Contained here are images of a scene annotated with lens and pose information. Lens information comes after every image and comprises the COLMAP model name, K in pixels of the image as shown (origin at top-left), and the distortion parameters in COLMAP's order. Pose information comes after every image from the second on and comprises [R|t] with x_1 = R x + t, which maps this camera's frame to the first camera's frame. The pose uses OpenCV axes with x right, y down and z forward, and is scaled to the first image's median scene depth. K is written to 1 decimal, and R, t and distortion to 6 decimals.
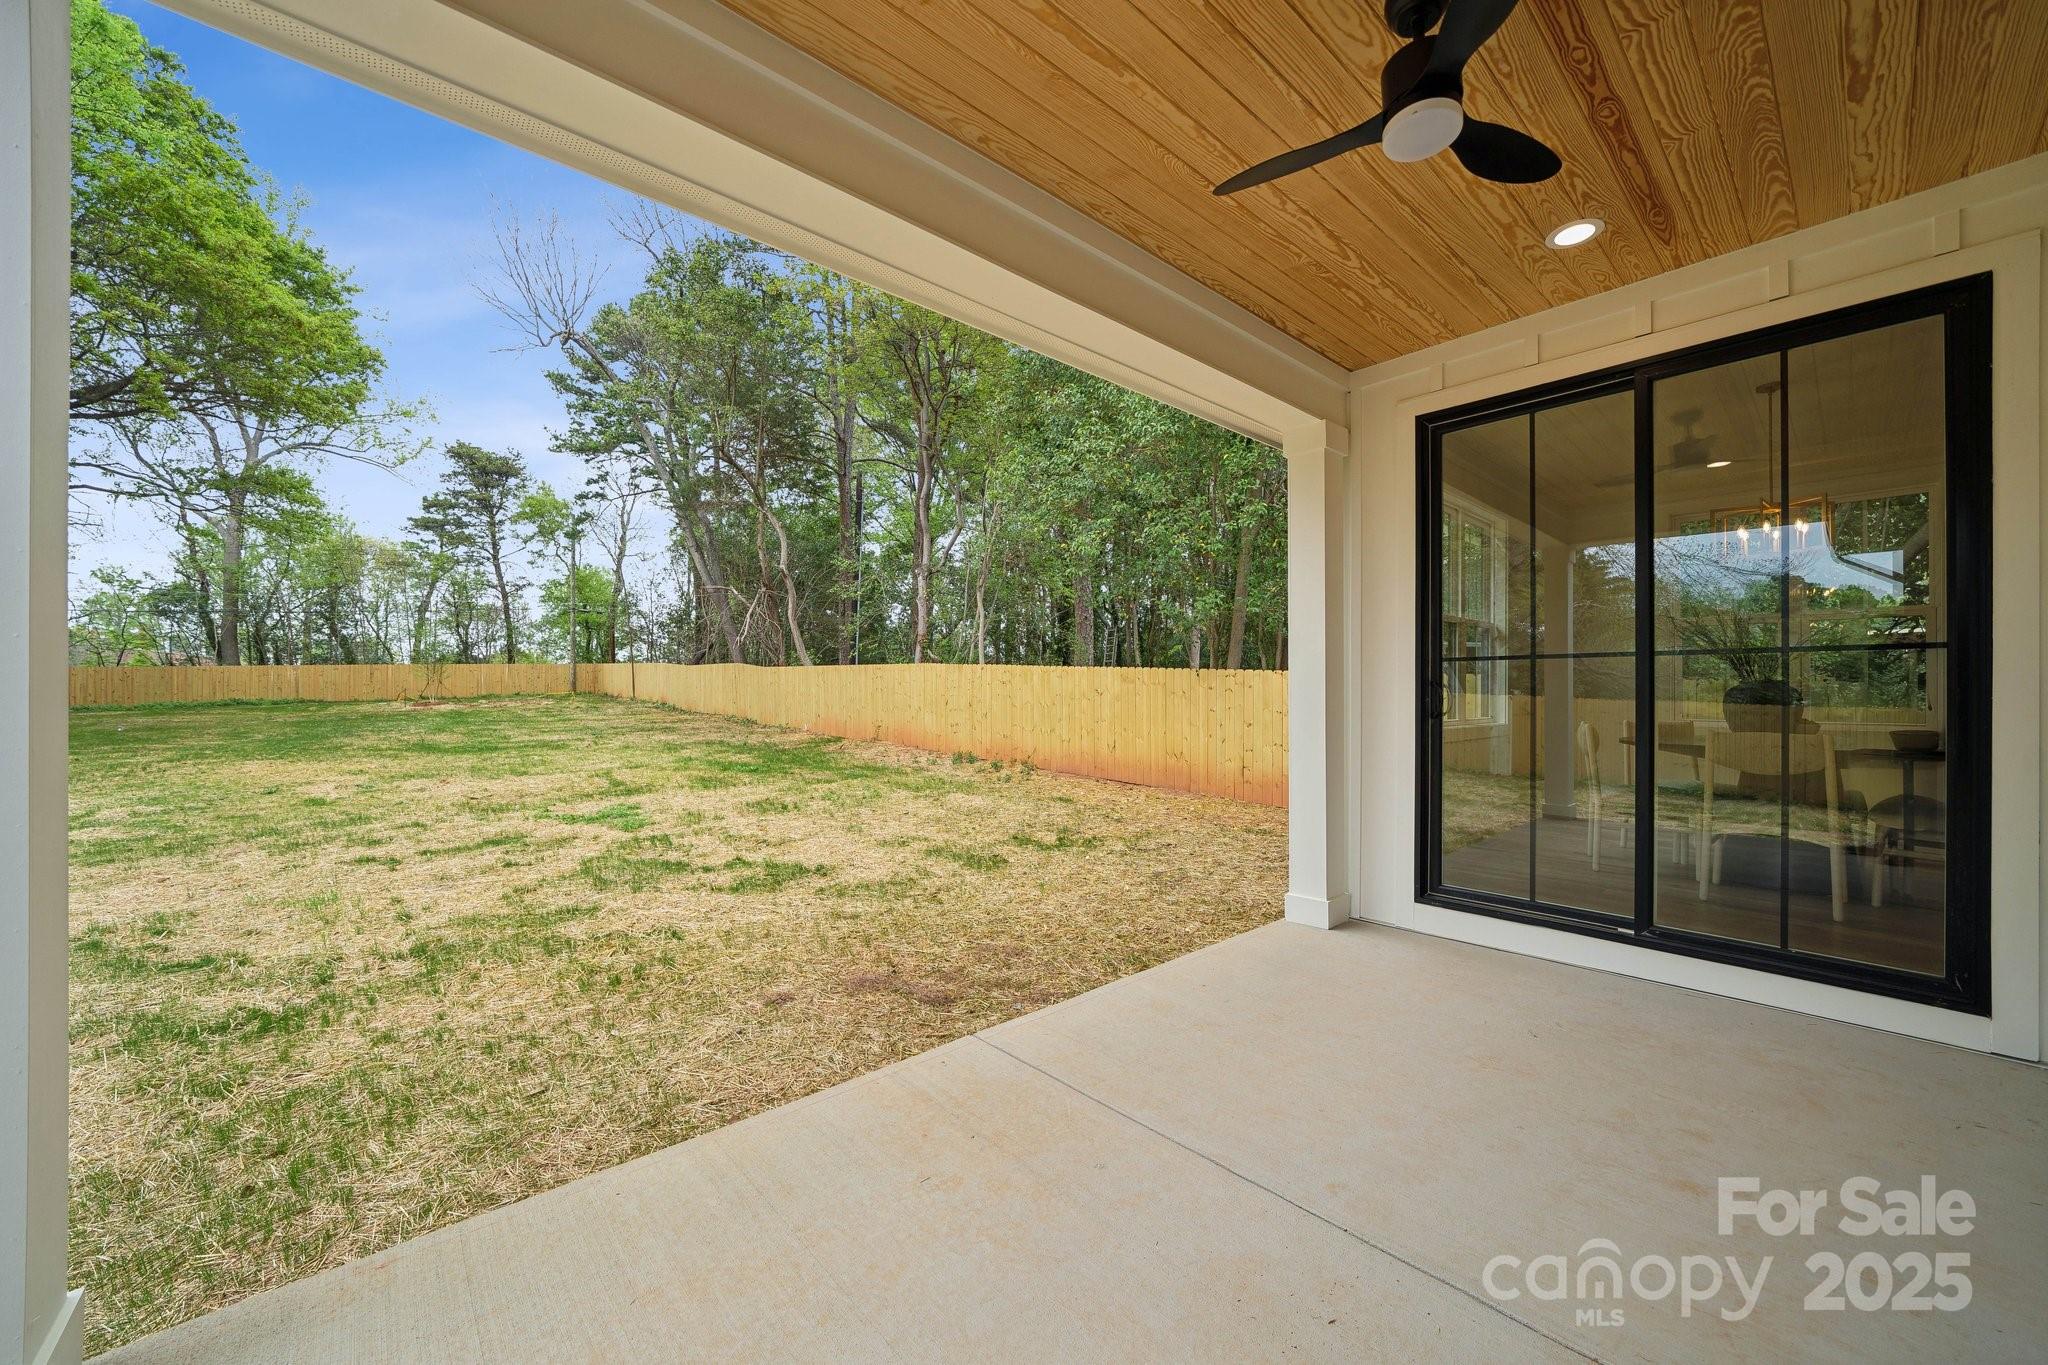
lens RADIAL K [[751.6, 0, 1023.9], [0, 751.6, 693.0], [0, 0, 1]] dist [-0.016061, -0.000013]
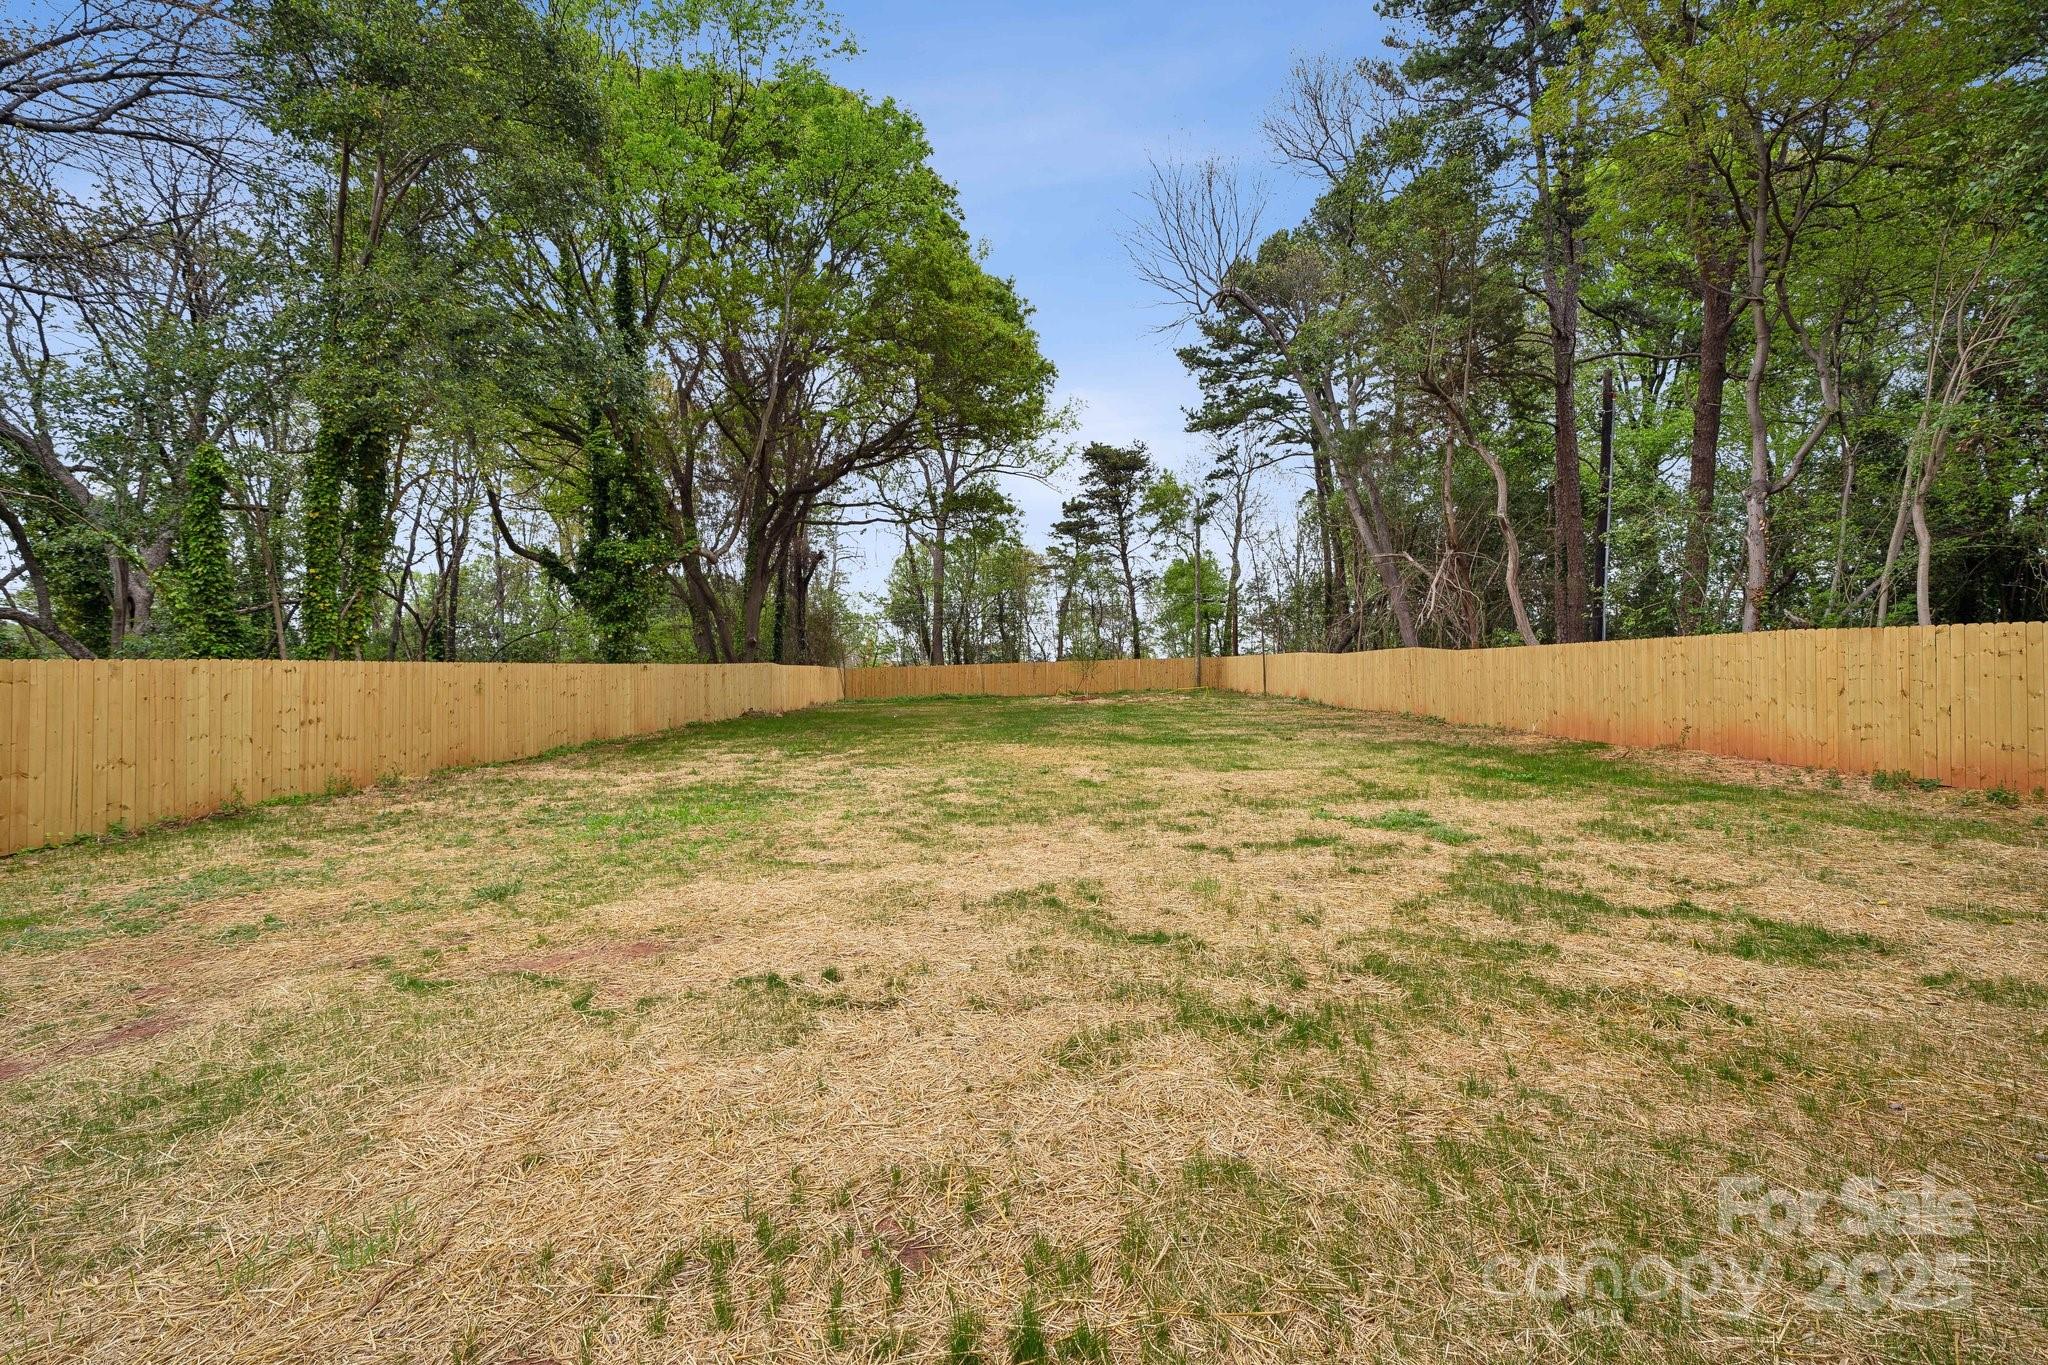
lens RADIAL K [[892.7, 0, 1021.8], [0, 892.7, 685.5], [0, 0, 1]] dist [0.004802, 0.000338]
pose [[0.767029, -0.007001, -0.641574, -0.064288], [0.001846, 0.999960, -0.008705, 0.006065], [0.641609, 0.005493, 0.767012, -0.001201]]
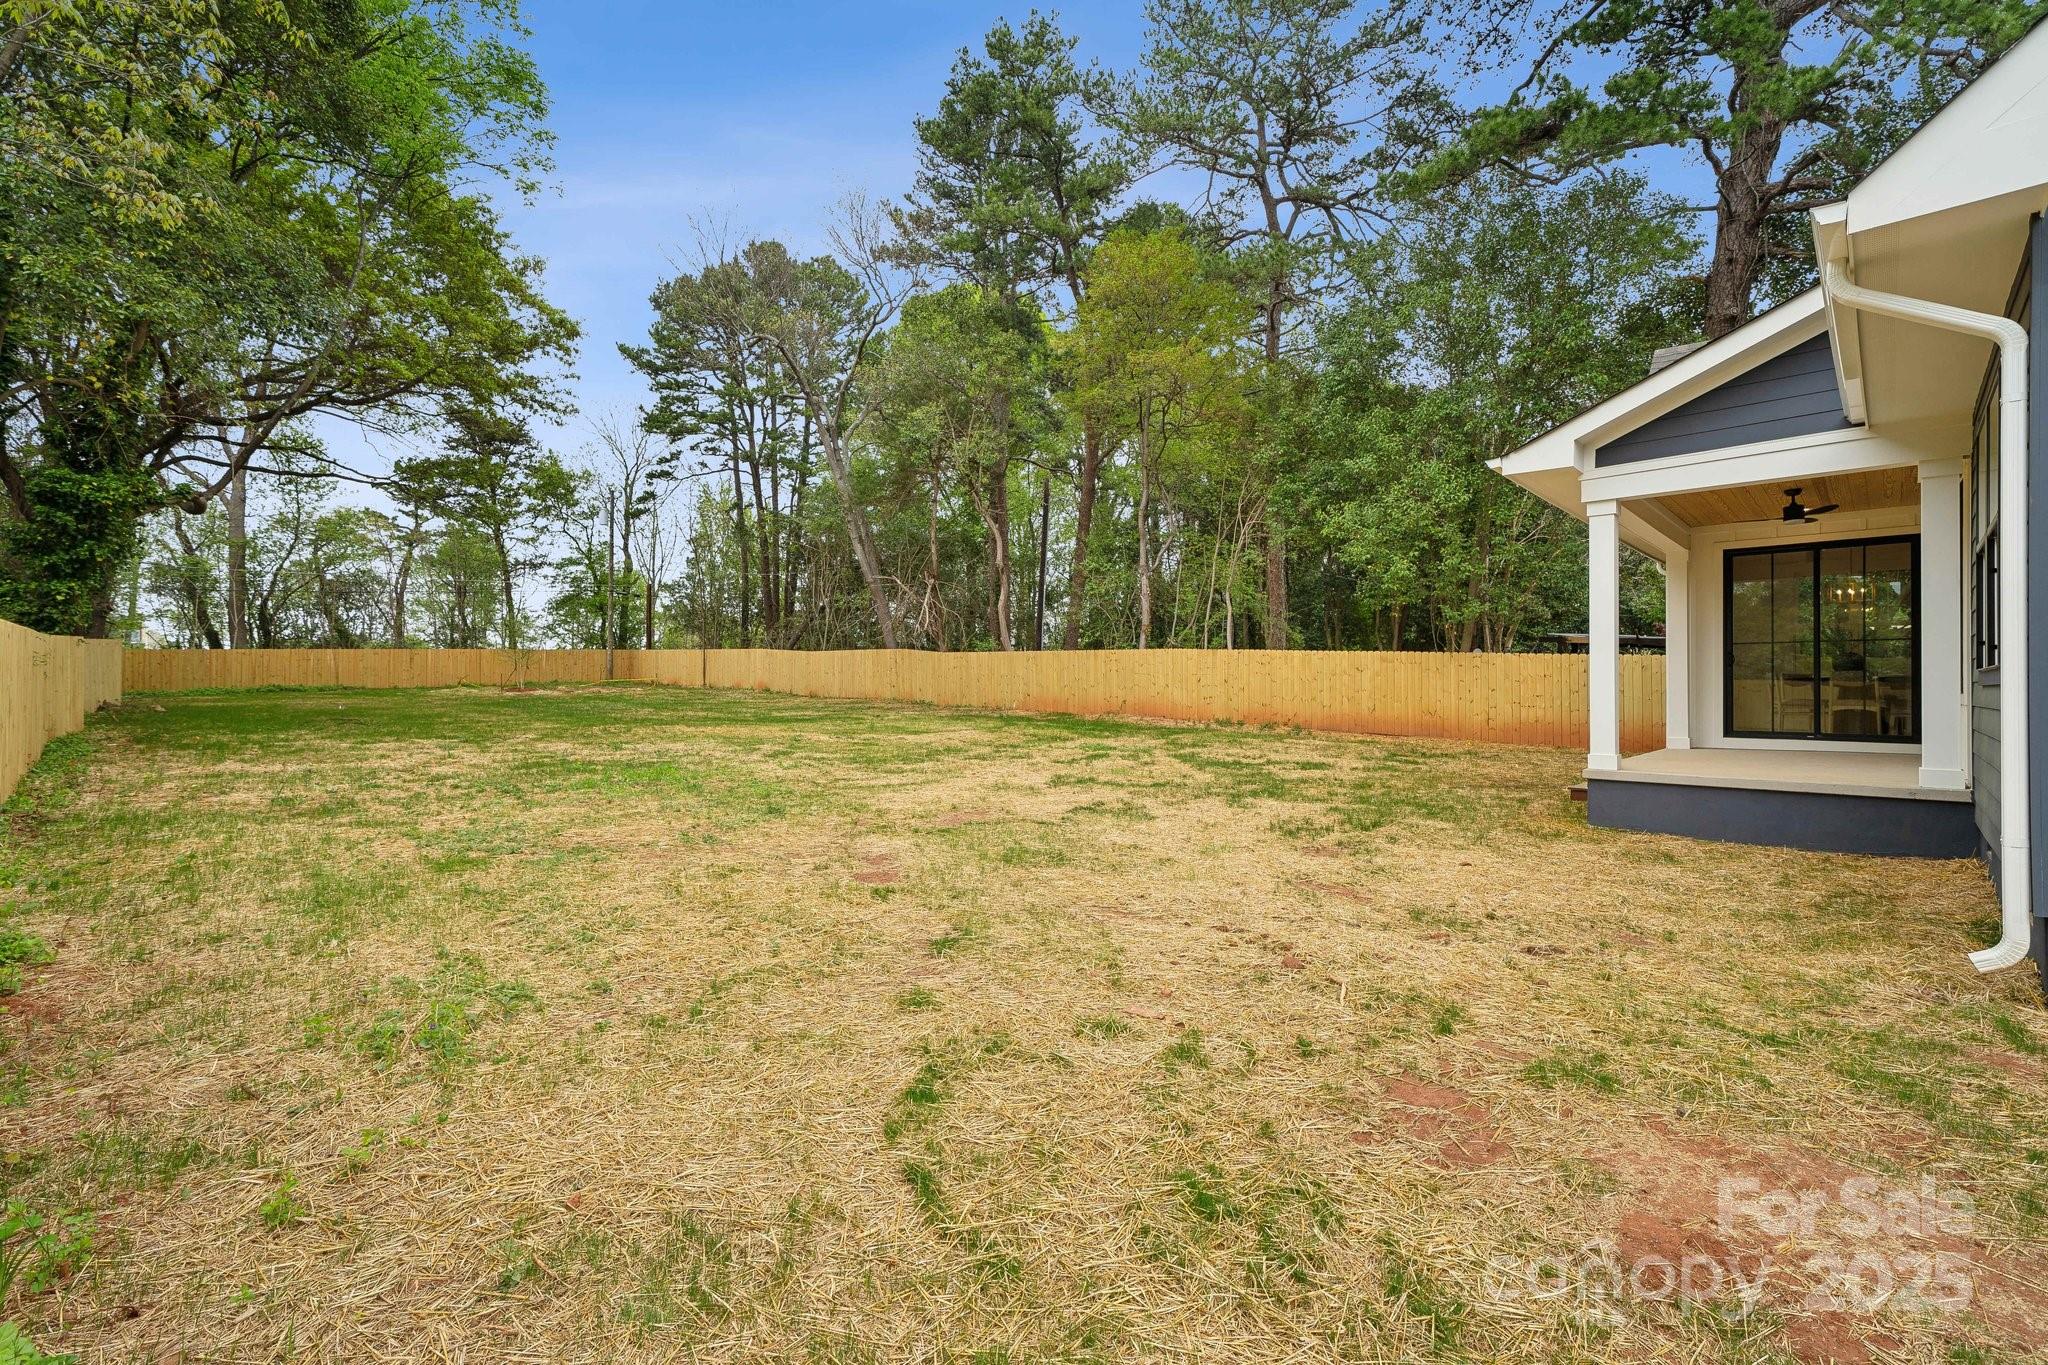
lens RADIAL K [[892.7, 0, 1030.0], [0, 892.7, 689.6], [0, 0, 1]] dist [0.004802, 0.000338]
pose [[0.993860, -0.003233, 0.110601, -0.240986], [0.002997, 0.999993, 0.002301, 0.010806], [-0.110608, -0.001955, 0.993862, -0.198377]]
